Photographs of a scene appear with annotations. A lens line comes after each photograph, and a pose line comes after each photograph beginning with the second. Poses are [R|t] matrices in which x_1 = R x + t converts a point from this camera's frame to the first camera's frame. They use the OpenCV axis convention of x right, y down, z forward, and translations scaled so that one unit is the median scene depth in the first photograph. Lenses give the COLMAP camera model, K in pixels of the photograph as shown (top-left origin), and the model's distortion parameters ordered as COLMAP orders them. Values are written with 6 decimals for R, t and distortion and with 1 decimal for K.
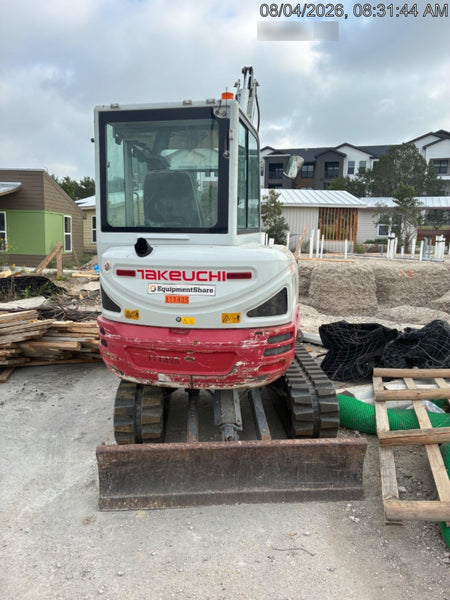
lens RADIAL K [[423.7, 0, 226.8], [0, 423.7, 296.6], [0, 0, 1]] dist [0.049789, -0.045826]
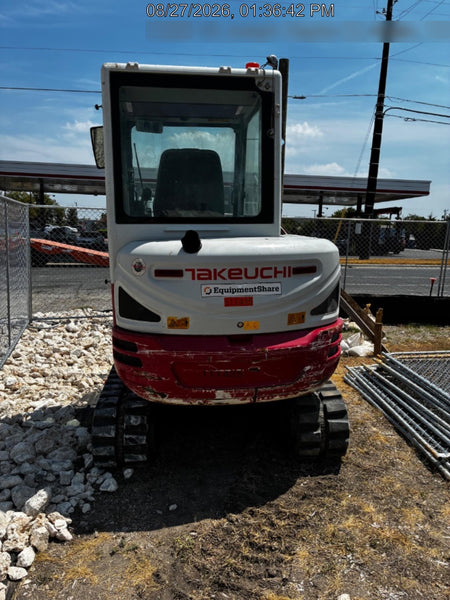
lens RADIAL K [[423.7, 0, 225.2], [0, 423.7, 295.9], [0, 0, 1]] dist [0.049789, -0.045826]
pose [[0.948788, -0.063979, 0.309368, -0.401154], [0.059910, 0.997947, 0.022647, -0.025160], [-0.310182, -0.002953, 0.950673, 0.198079]]
